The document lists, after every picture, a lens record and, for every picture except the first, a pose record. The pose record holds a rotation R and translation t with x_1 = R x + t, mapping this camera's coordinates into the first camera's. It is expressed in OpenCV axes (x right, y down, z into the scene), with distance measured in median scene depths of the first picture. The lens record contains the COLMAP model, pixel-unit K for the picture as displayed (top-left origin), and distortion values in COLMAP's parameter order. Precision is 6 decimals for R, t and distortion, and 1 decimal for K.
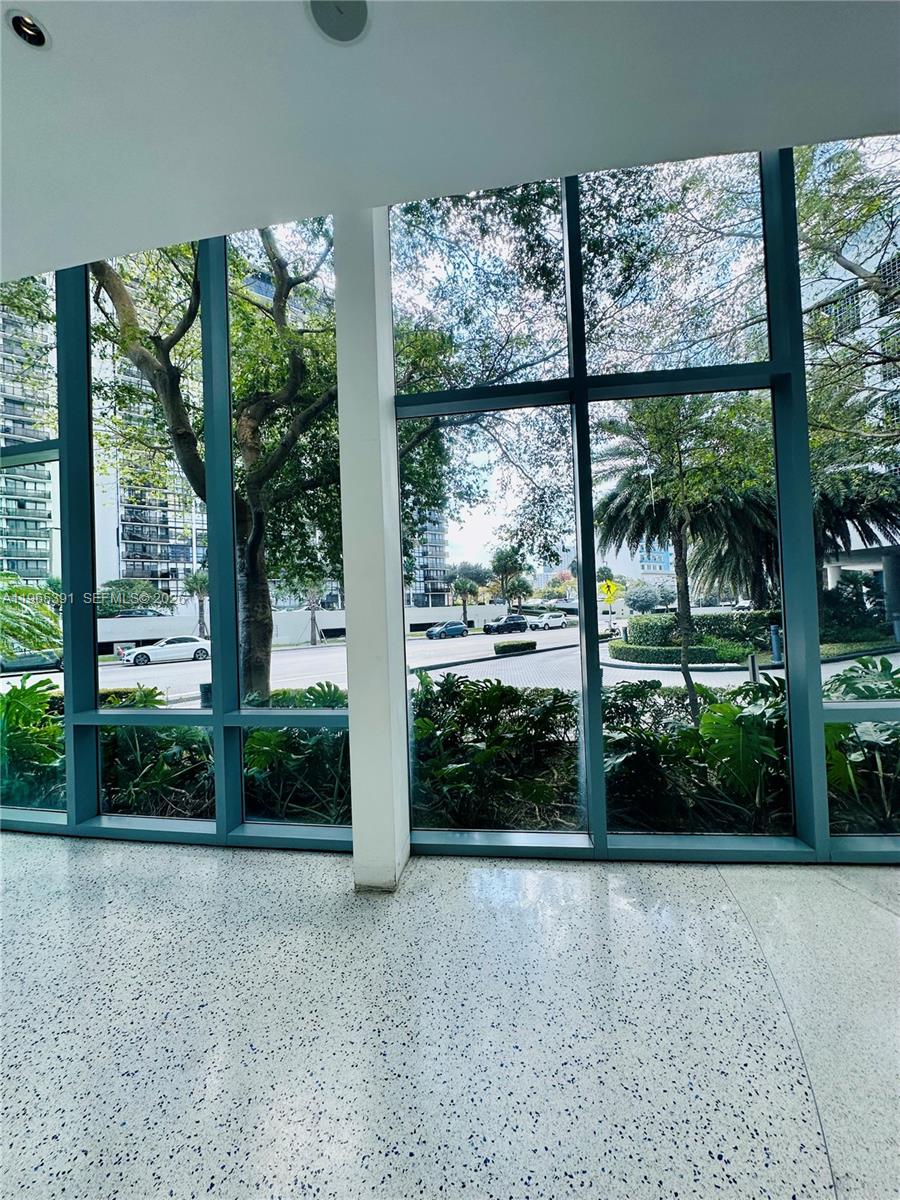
lens RADIAL K [[477.7, 0, 450.0], [0, 477.7, 600.0], [0, 0, 1]] dist [-0.001633, 0.000453]
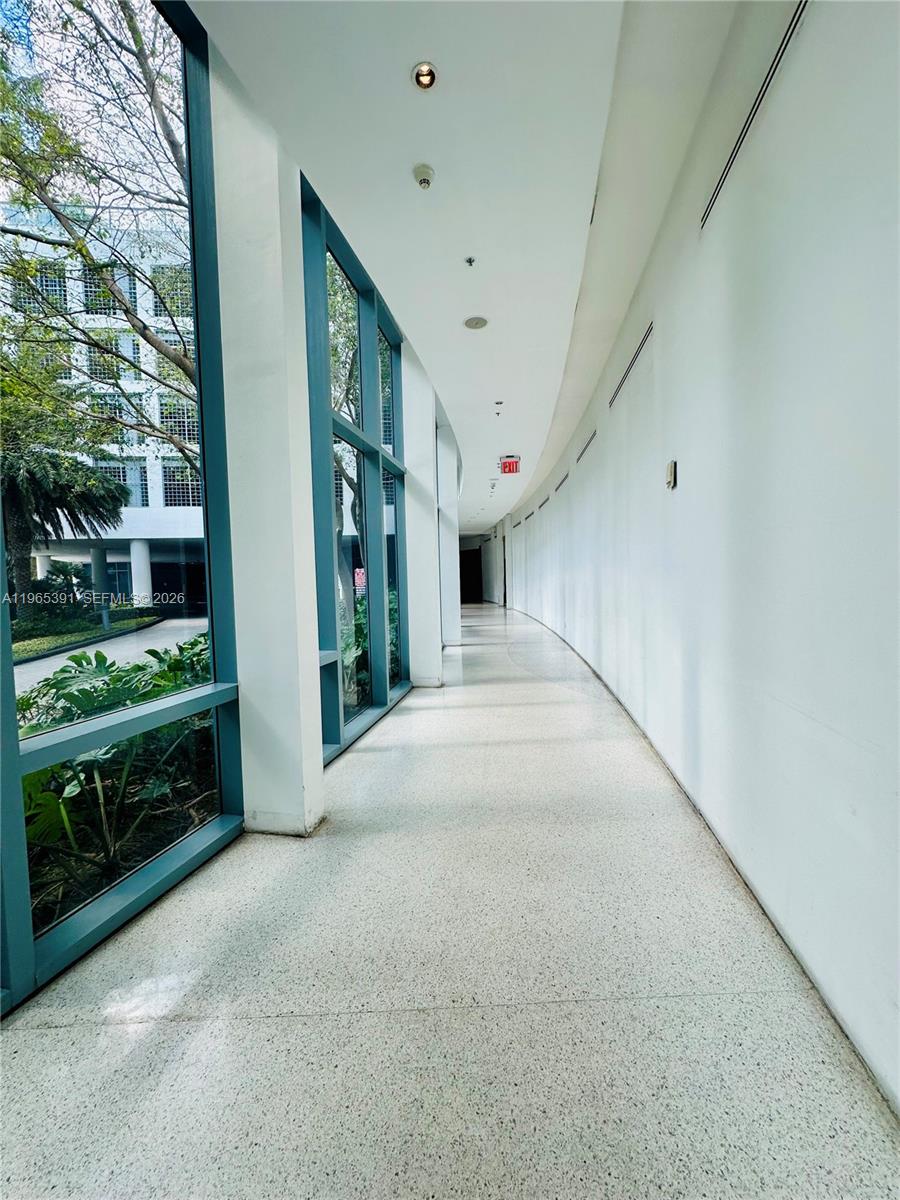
lens RADIAL K [[477.7, 0, 450.0], [0, 477.7, 600.0], [0, 0, 1]] dist [-0.001633, 0.000453]
pose [[0.187884, -0.016779, 0.982048, 0.072009], [-0.000532, 0.999852, 0.017184, 0.004386], [-0.982191, -0.003751, 0.187848, 0.085706]]
